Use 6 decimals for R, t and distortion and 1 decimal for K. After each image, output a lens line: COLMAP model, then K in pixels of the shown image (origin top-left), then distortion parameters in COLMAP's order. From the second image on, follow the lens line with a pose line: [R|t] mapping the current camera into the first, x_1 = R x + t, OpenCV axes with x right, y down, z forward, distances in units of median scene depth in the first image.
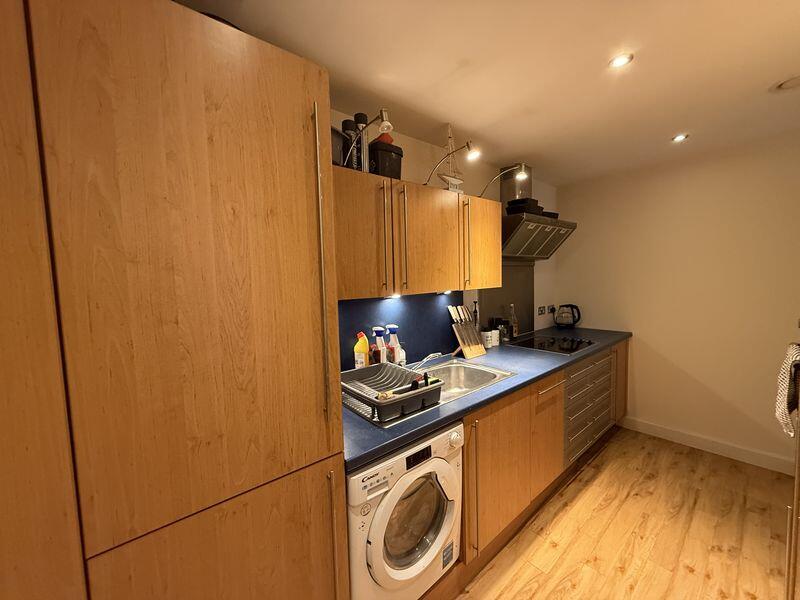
lens RADIAL K [[319.9, 0, 398.5], [0, 319.9, 299.5], [0, 0, 1]] dist [-0.001302, -0.000060]
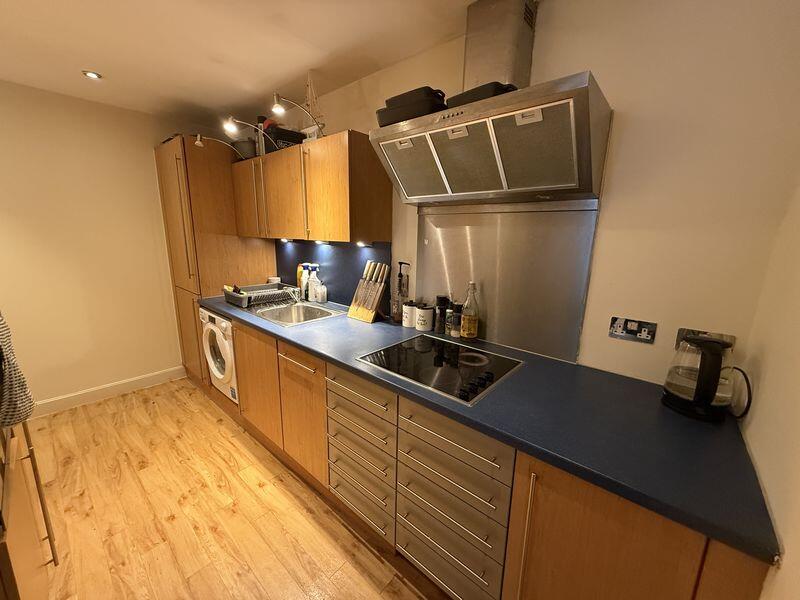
lens RADIAL K [[319.9, 0, 398.5], [0, 319.9, 299.5], [0, 0, 1]] dist [-0.001302, -0.000060]
pose [[0.149028, 0.232980, -0.960995, 1.418644], [-0.092856, 0.970850, 0.220969, -0.107284], [0.984464, 0.056303, 0.166317, 1.224962]]
